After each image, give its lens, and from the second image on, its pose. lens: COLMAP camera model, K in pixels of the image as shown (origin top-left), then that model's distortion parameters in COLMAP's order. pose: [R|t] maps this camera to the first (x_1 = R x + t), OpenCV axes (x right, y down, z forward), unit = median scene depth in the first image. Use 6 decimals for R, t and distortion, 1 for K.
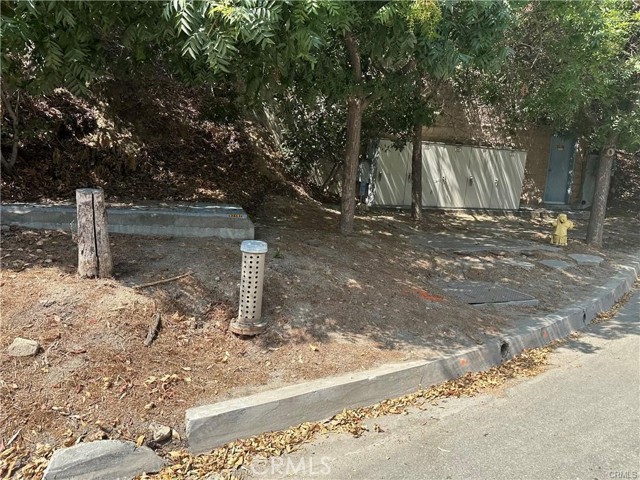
lens RADIAL K [[447.9, 0, 317.3], [0, 447.9, 241.5], [0, 0, 1]] dist [0.070709, -0.081451]
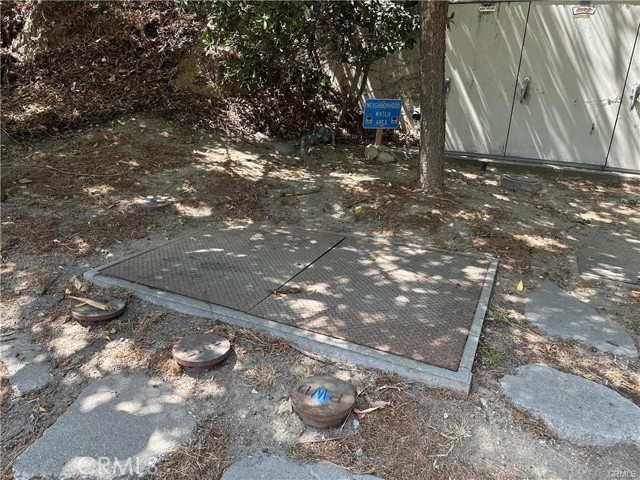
lens RADIAL K [[447.9, 0, 317.3], [0, 447.9, 241.5], [0, 0, 1]] dist [0.070709, -0.081451]
pose [[0.686408, 0.210986, -0.695938, 0.431111], [-0.112743, 0.976291, 0.184781, -0.065344], [0.718424, -0.048373, 0.693921, 0.596630]]
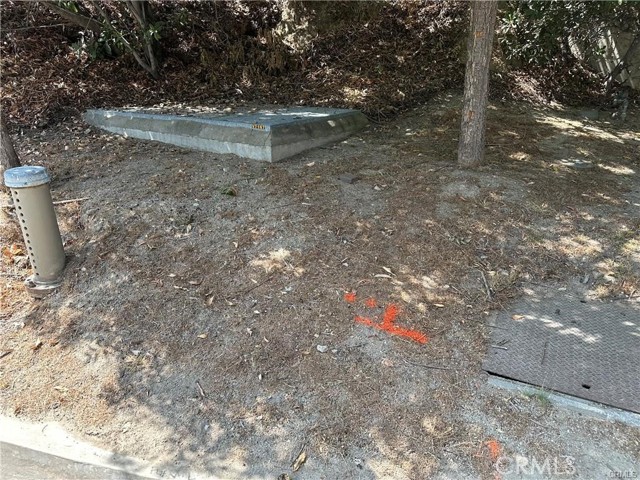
lens RADIAL K [[454.4, 0, 332.3], [0, 454.4, 234.1], [0, 0, 1]] dist [0.009423, -0.017643]
pose [[0.680207, 0.204501, -0.703916, 0.244877], [-0.062063, 0.972914, 0.222678, -0.032149], [0.730388, -0.107780, 0.674475, 0.308433]]
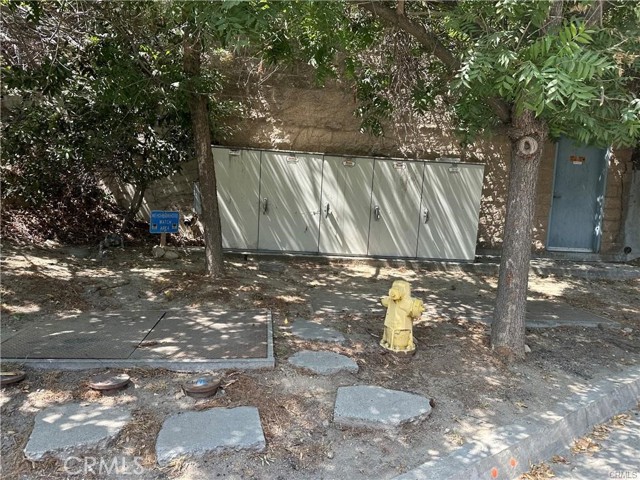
lens RADIAL K [[447.9, 0, 317.3], [0, 447.9, 241.5], [0, 0, 1]] dist [0.070709, -0.081451]
pose [[0.966704, 0.017163, -0.255319, 0.474714], [-0.036973, 0.996647, -0.072990, -0.052842], [0.253210, 0.080000, 0.964098, 0.441027]]
